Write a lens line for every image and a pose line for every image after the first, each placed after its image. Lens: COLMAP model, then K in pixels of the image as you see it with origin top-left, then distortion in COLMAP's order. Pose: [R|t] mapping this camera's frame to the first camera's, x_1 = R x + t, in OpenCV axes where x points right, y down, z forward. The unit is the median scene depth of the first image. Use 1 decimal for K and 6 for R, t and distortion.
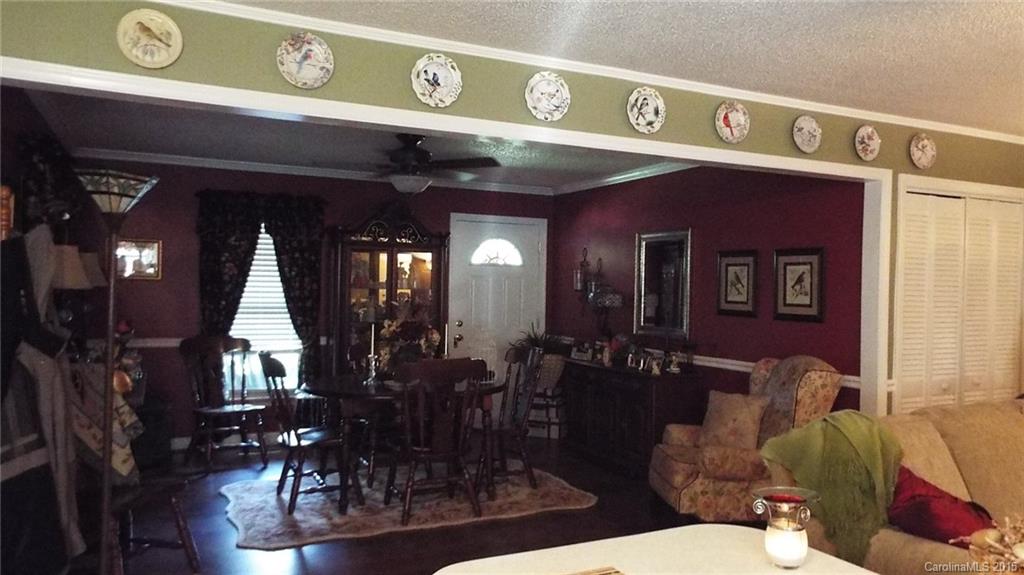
lens RADIAL K [[756.7, 0, 511.7], [0, 756.7, 291.2], [0, 0, 1]] dist [-0.018265, 0.022106]
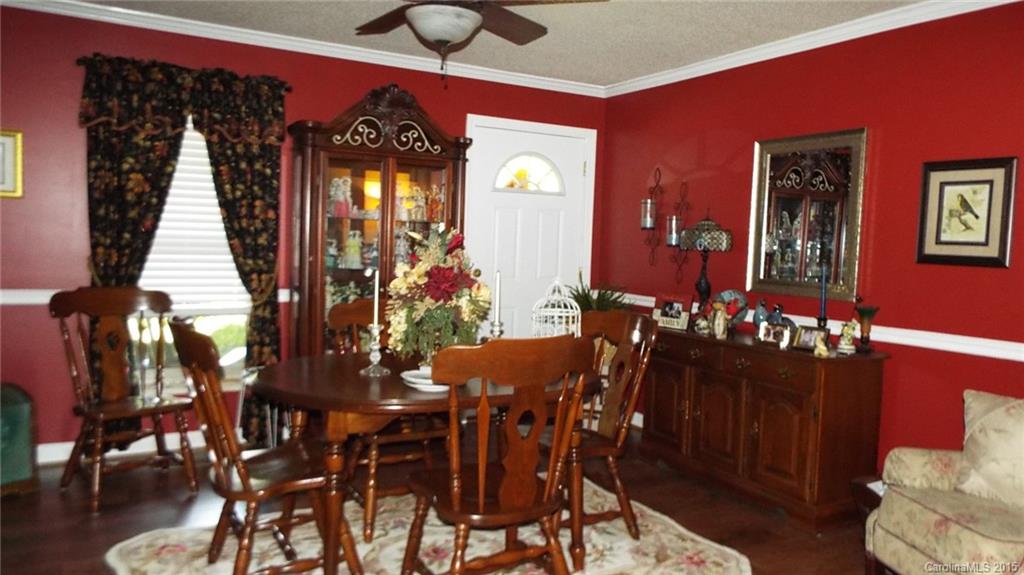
lens RADIAL K [[756.7, 0, 513.4], [0, 756.7, 291.6], [0, 0, 1]] dist [-0.018265, 0.022106]
pose [[0.997994, 0.010997, 0.062350, -0.093377], [-0.014903, 0.997932, 0.062534, 0.017941], [-0.061533, -0.063338, 0.996093, 0.338407]]
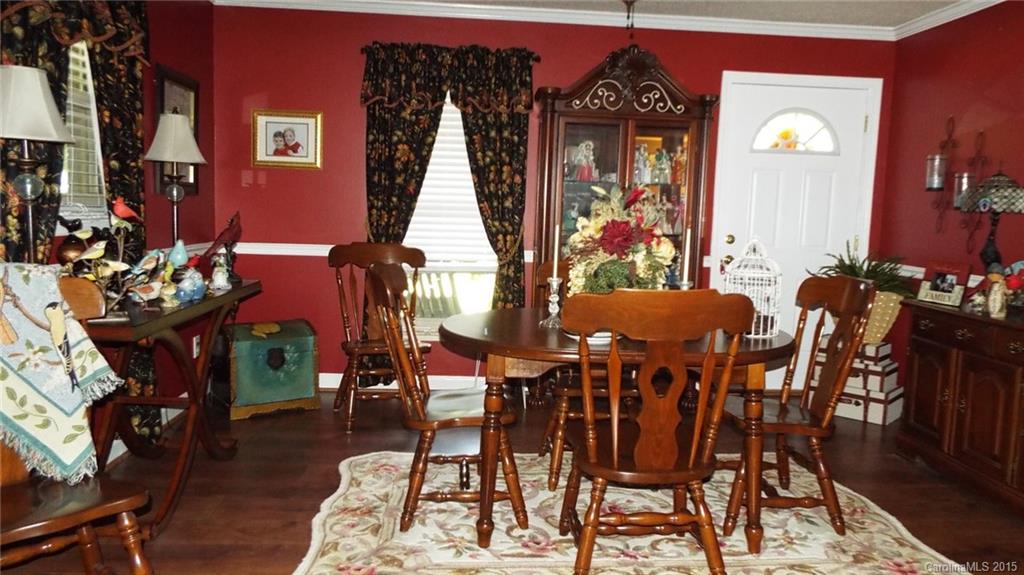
lens RADIAL K [[756.7, 0, 513.2], [0, 756.7, 289.2], [0, 0, 1]] dist [-0.018265, 0.022106]
pose [[0.928242, 0.050255, -0.368565, 0.002158], [-0.016406, 0.995399, 0.094405, 0.031251], [0.371614, -0.081584, 0.924796, 0.354860]]
